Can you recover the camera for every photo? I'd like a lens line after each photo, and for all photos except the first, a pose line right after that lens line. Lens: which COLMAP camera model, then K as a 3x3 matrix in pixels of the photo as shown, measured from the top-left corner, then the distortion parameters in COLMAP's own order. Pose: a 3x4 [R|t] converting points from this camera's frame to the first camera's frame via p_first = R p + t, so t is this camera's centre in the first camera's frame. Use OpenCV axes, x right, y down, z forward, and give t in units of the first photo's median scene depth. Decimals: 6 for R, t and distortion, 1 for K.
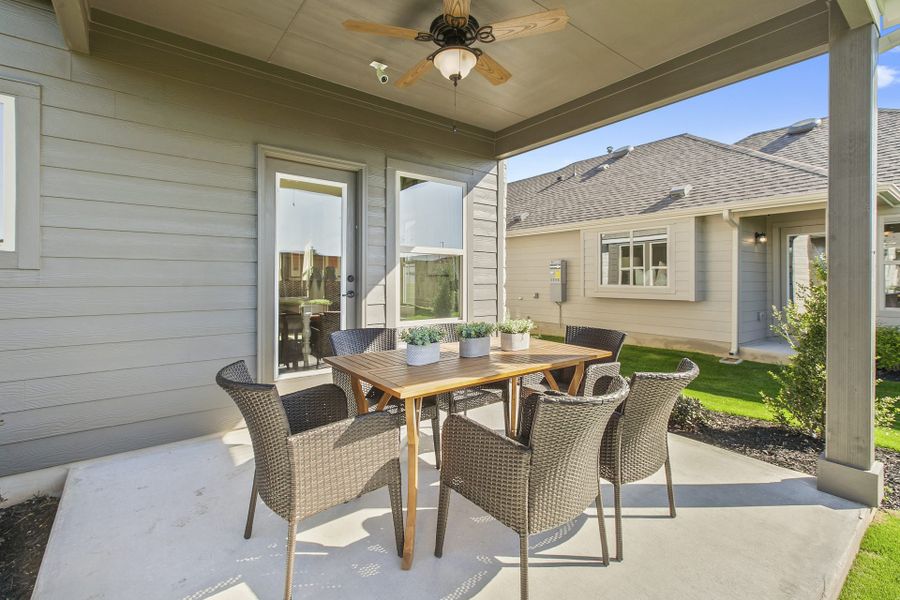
lens RADIAL K [[405.0, 0, 448.9], [0, 405.0, 284.7], [0, 0, 1]] dist [0.001415, 0.000199]
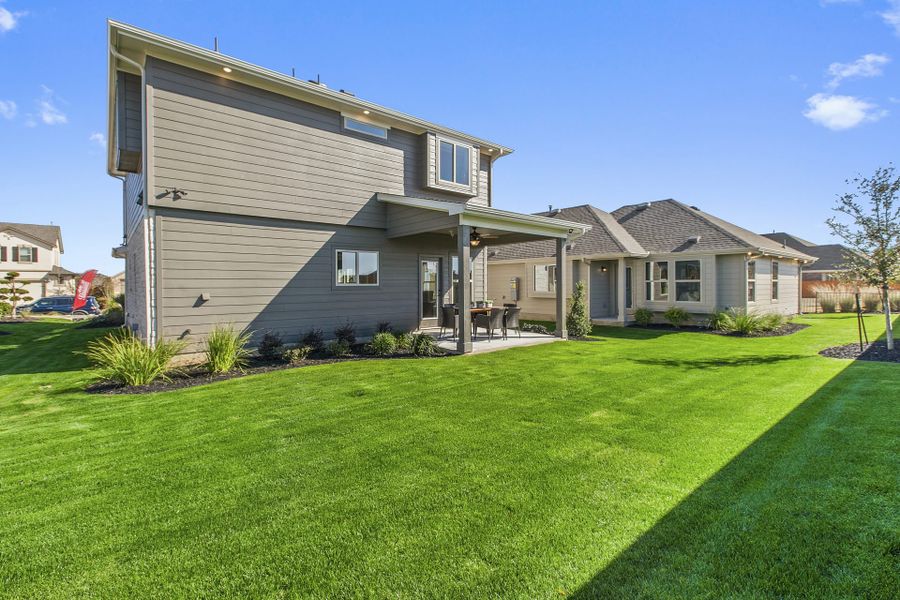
lens RADIAL K [[405.0, 0, 448.9], [0, 405.0, 284.7], [0, 0, 1]] dist [0.001415, 0.000199]
pose [[0.999032, -0.002881, 0.043890, -0.162849], [0.003444, 0.999913, -0.012754, -0.008937], [-0.043849, 0.012893, 0.998955, -1.199689]]
